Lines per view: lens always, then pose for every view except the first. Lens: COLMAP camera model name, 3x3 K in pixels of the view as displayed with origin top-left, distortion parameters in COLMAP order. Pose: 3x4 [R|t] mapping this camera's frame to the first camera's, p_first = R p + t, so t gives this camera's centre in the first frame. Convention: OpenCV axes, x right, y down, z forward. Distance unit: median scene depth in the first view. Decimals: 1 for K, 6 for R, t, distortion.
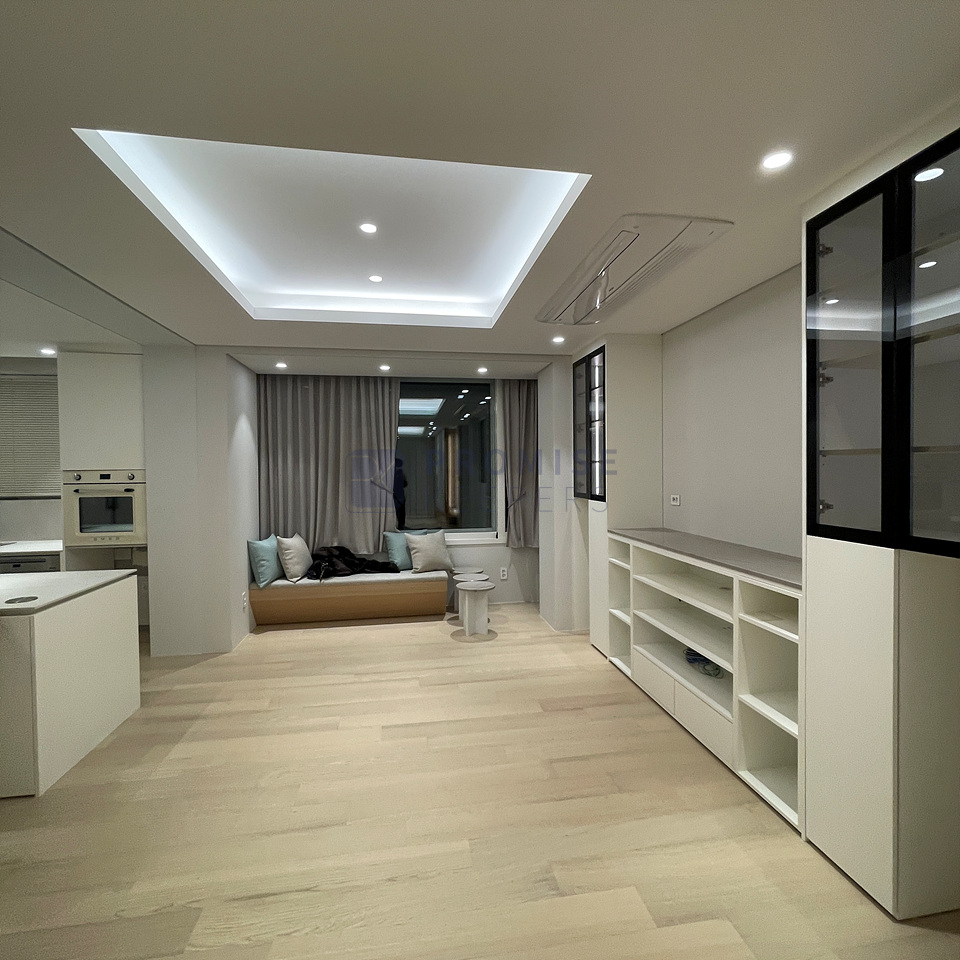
lens RADIAL K [[517.5, 0, 485.4], [0, 517.5, 479.3], [0, 0, 1]] dist [-0.019201, 0.010846]
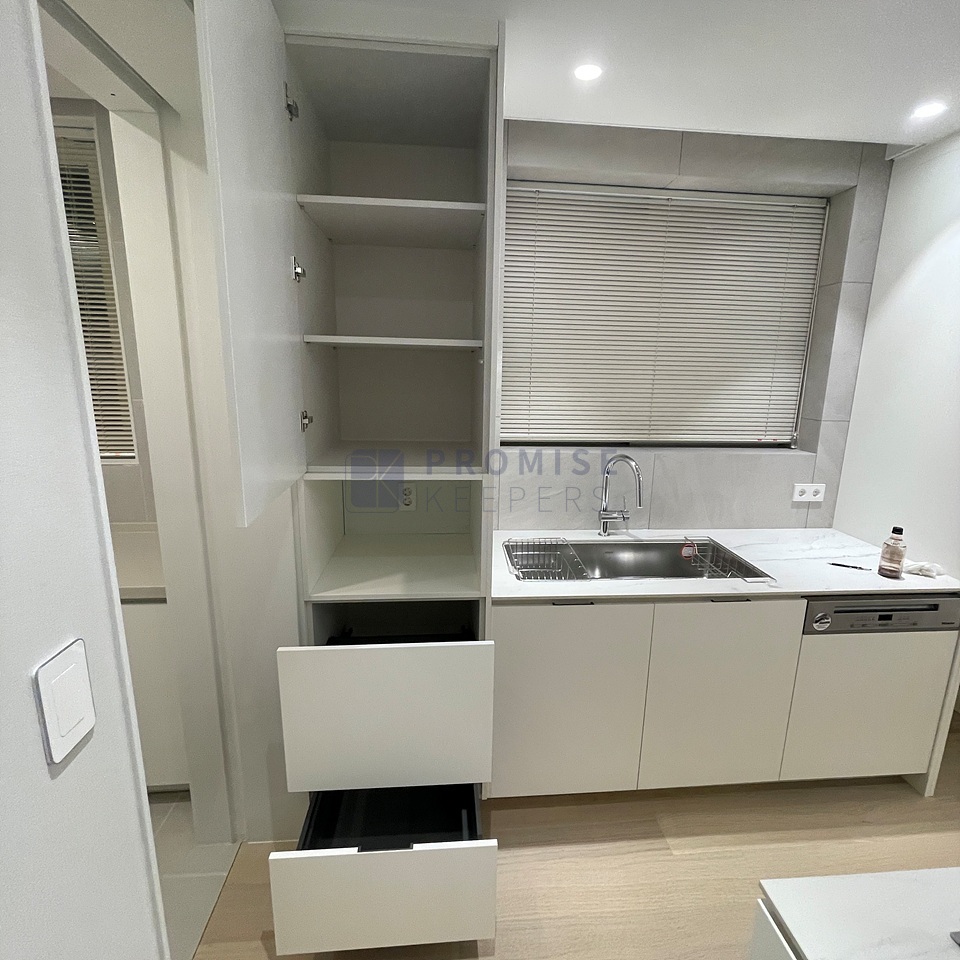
lens RADIAL K [[517.5, 0, 485.4], [0, 517.5, 479.3], [0, 0, 1]] dist [-0.019201, 0.010846]
pose [[0.996632, 0.047225, -0.067040, -1.226296], [-0.033567, 0.980838, 0.191909, -0.027799], [0.074818, -0.189013, 0.979120, 0.540033]]
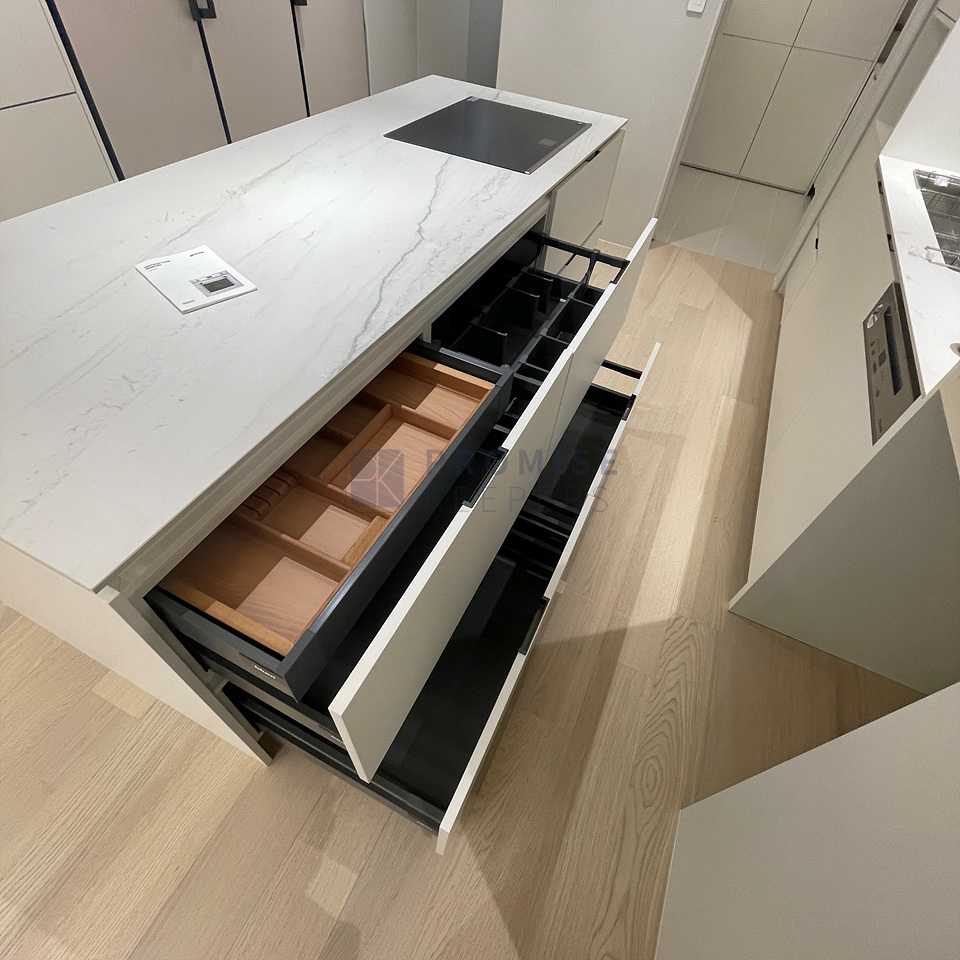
lens RADIAL K [[517.5, 0, 485.4], [0, 517.5, 479.3], [0, 0, 1]] dist [-0.019201, 0.010846]
pose [[-0.565862, 0.598112, -0.567506, -0.540408], [-0.098395, 0.634397, 0.766720, -0.004891], [0.818608, 0.489697, -0.300130, 0.915166]]
